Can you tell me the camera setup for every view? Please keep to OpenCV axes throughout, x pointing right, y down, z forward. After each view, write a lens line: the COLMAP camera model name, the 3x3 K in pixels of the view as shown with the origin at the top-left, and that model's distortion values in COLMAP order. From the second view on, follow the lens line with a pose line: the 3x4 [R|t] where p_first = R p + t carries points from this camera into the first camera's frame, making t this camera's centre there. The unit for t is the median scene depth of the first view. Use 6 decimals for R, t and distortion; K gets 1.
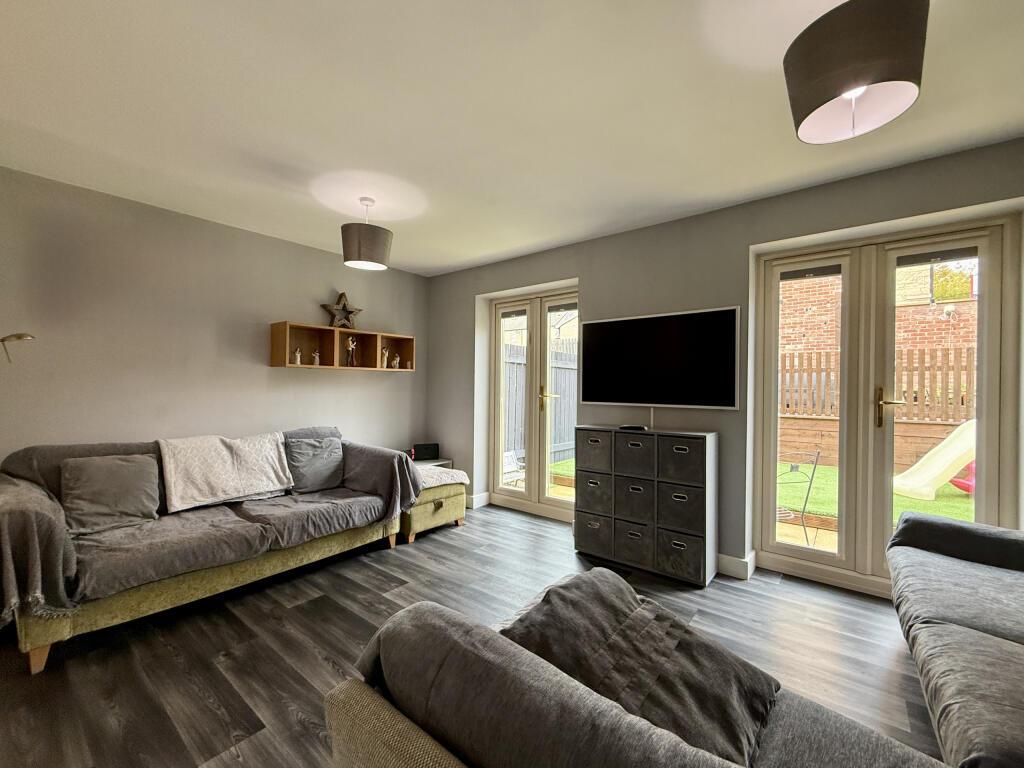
lens RADIAL K [[406.9, 0, 514.4], [0, 406.9, 386.3], [0, 0, 1]] dist [-0.005909, 0.001334]
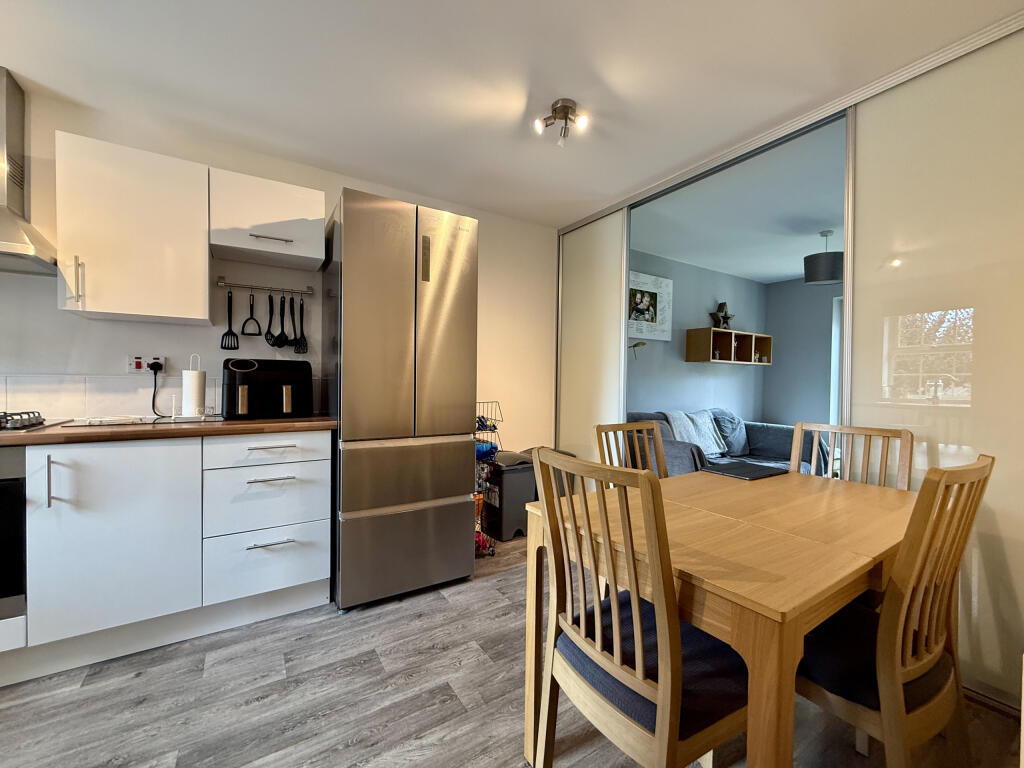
lens RADIAL K [[406.9, 0, 516.4], [0, 406.9, 378.2], [0, 0, 1]] dist [-0.005909, 0.001334]
pose [[0.943876, 0.002813, -0.330288, -0.625660], [-0.005866, 0.999949, -0.008246, 0.018553], [0.330248, 0.009720, 0.943844, -0.406341]]
